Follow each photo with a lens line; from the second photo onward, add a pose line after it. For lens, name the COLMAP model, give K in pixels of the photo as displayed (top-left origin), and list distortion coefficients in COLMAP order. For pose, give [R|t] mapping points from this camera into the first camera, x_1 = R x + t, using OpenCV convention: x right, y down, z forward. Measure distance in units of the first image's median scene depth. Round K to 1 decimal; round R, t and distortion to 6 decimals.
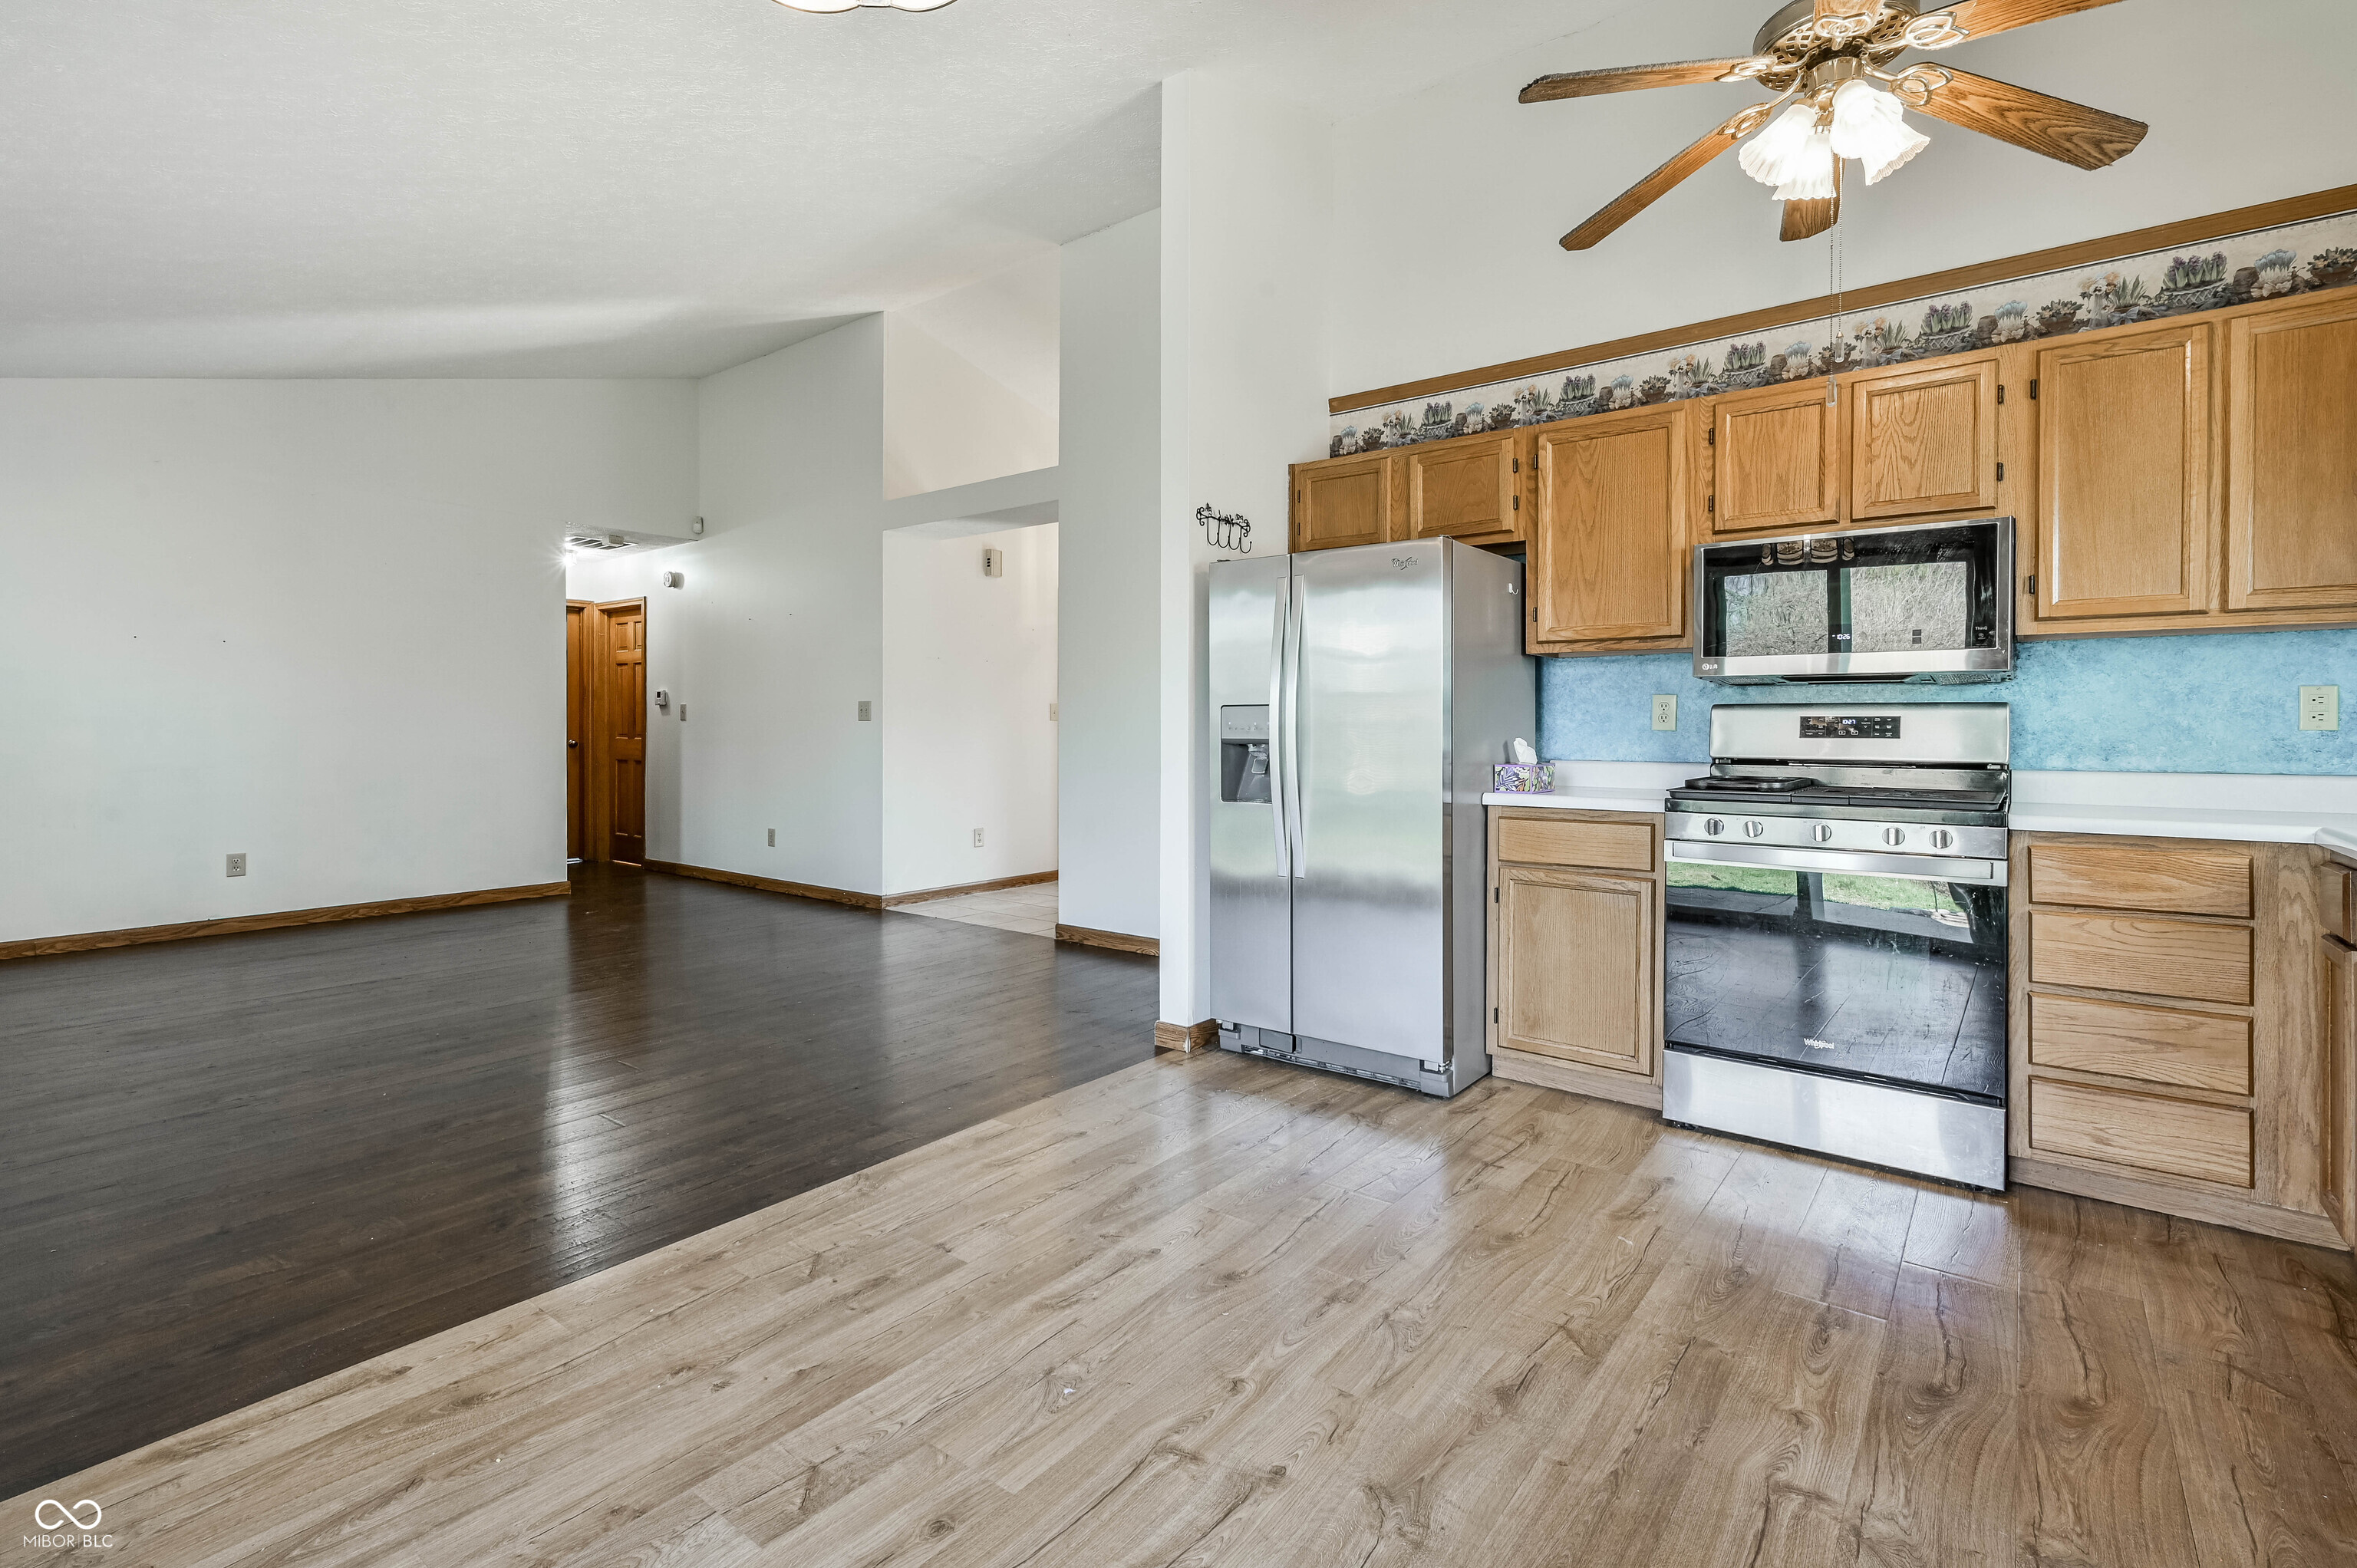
lens RADIAL K [[1085.3, 0, 1177.9], [0, 1085.3, 749.0], [0, 0, 1]] dist [0.000083, 0.000268]
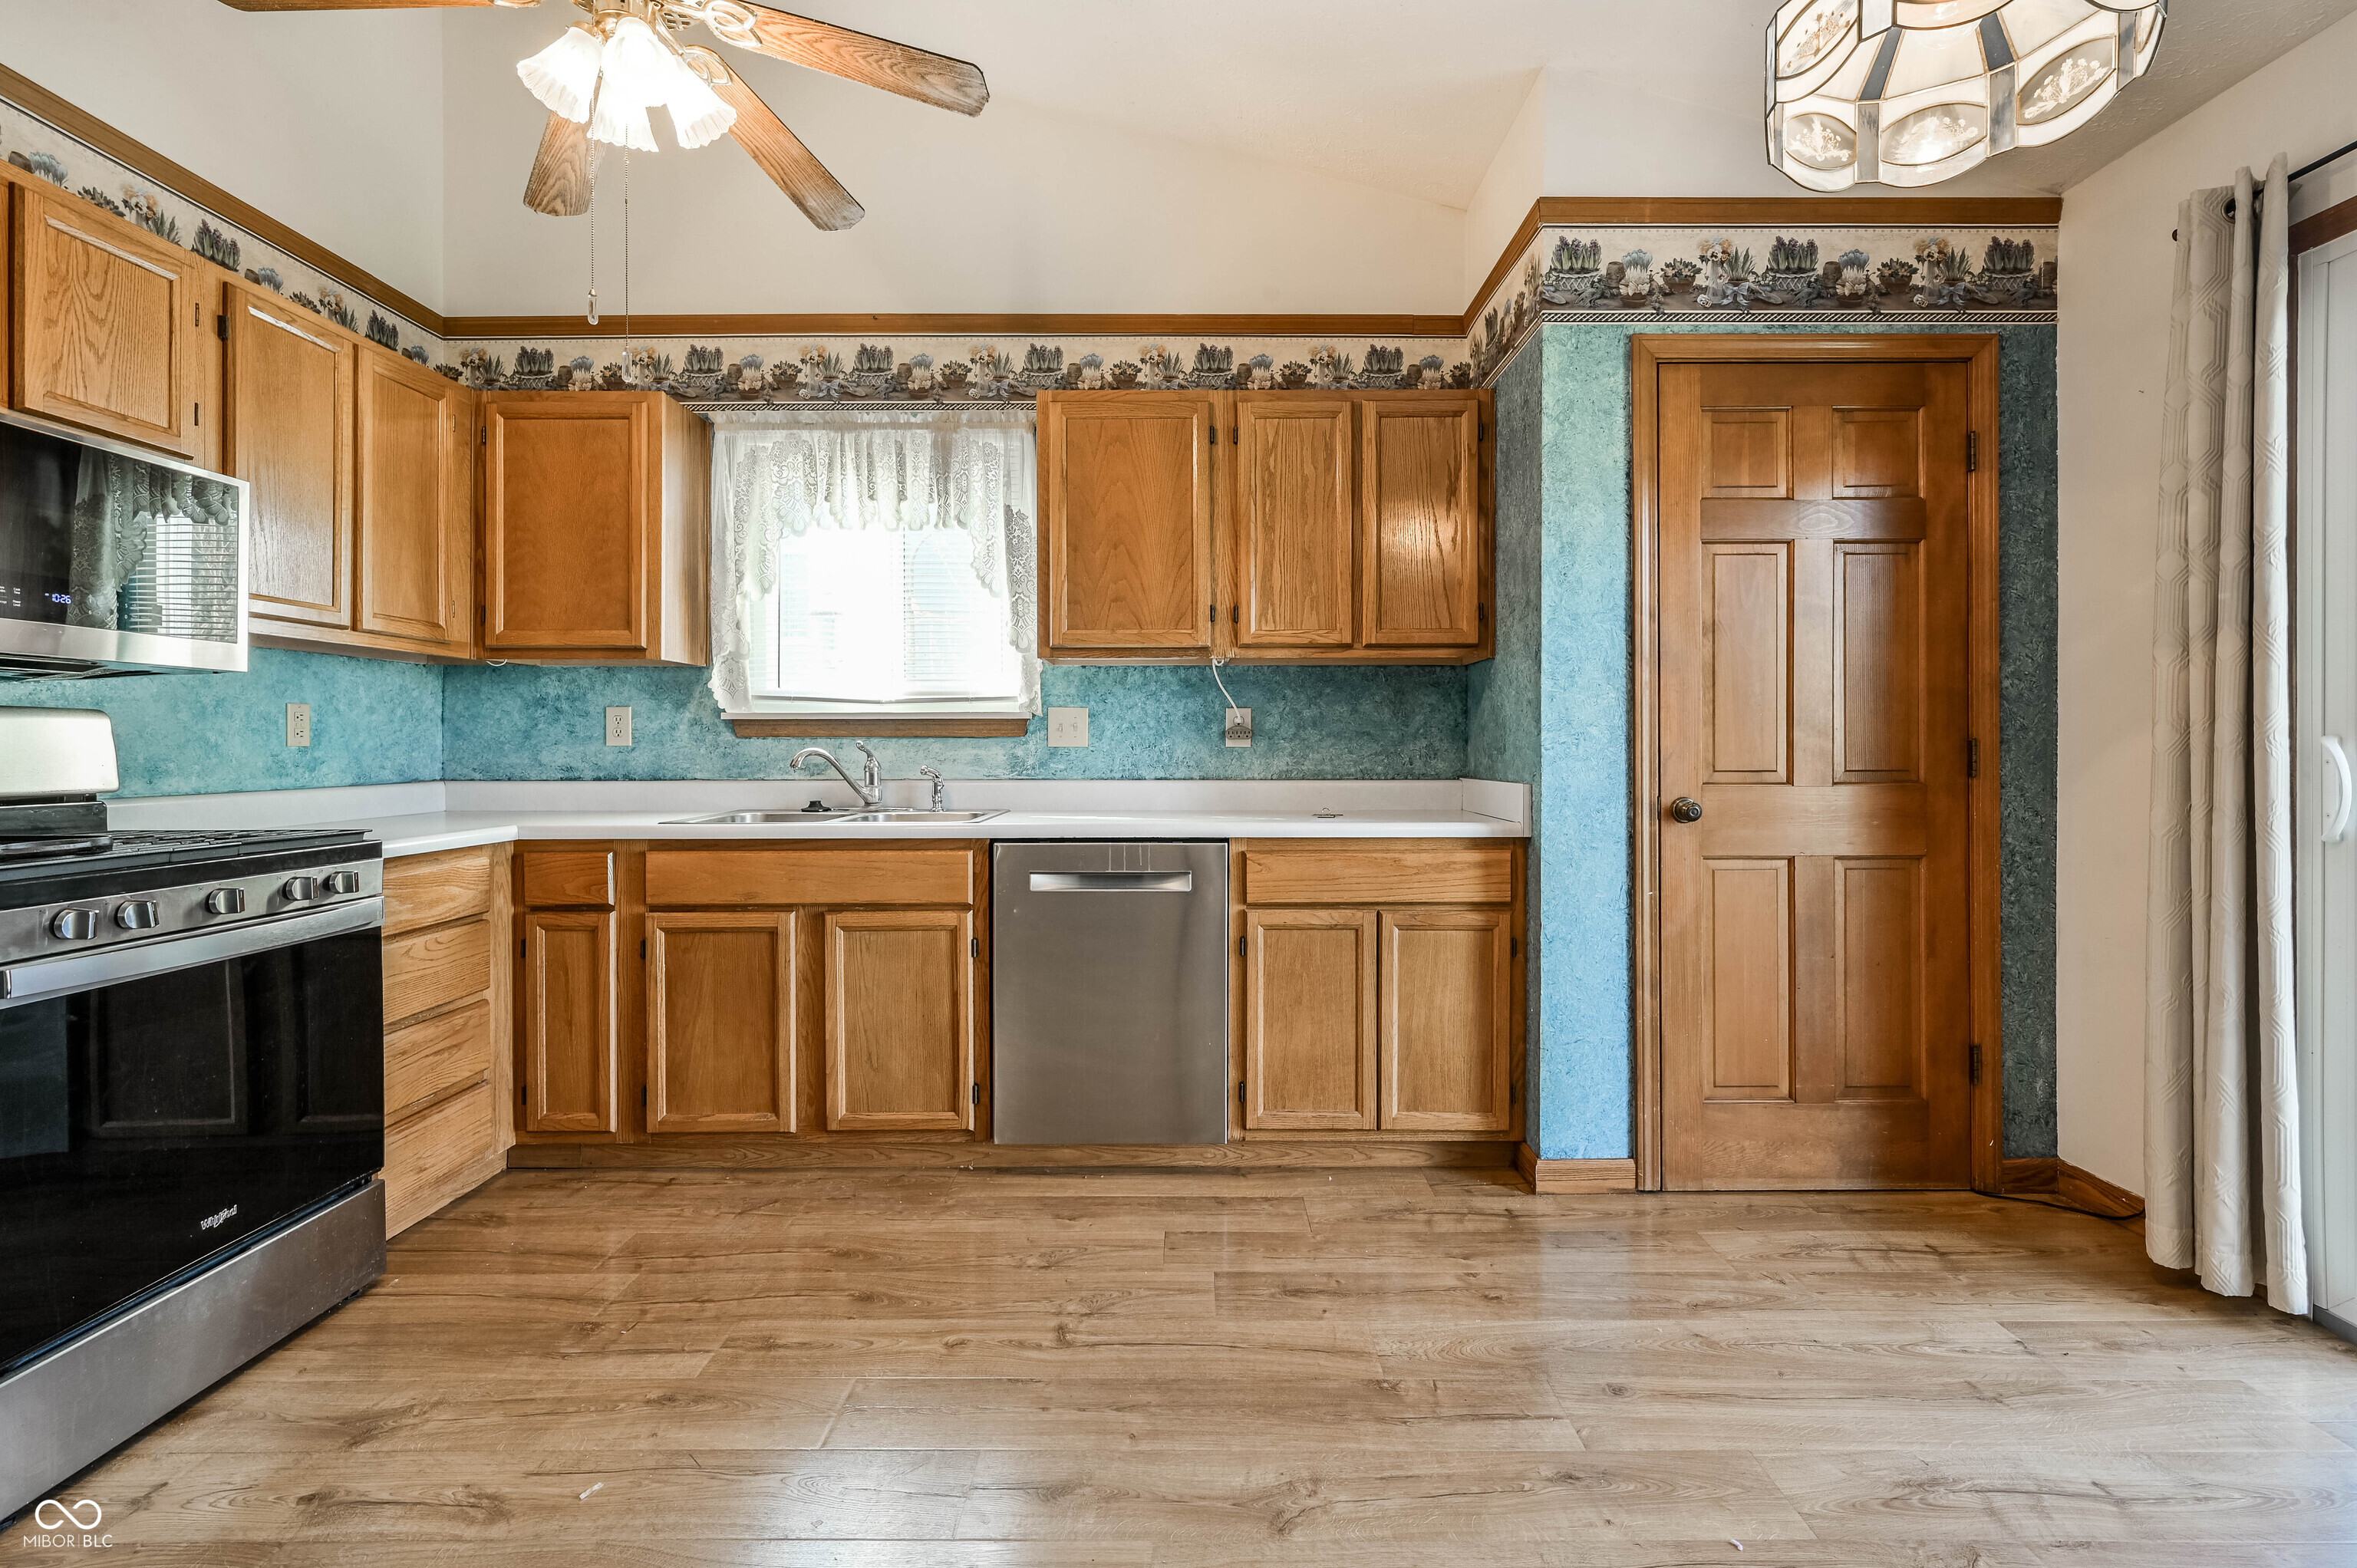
lens RADIAL K [[1083.8, 0, 1200.3], [0, 1083.8, 747.7], [0, 0, 1]] dist [-0.000472, 0.000080]
pose [[-0.618211, -0.003885, 0.786002, -0.298636], [0.014285, 0.999767, 0.016177, -0.019352], [-0.785882, 0.021229, -0.618012, 0.911729]]
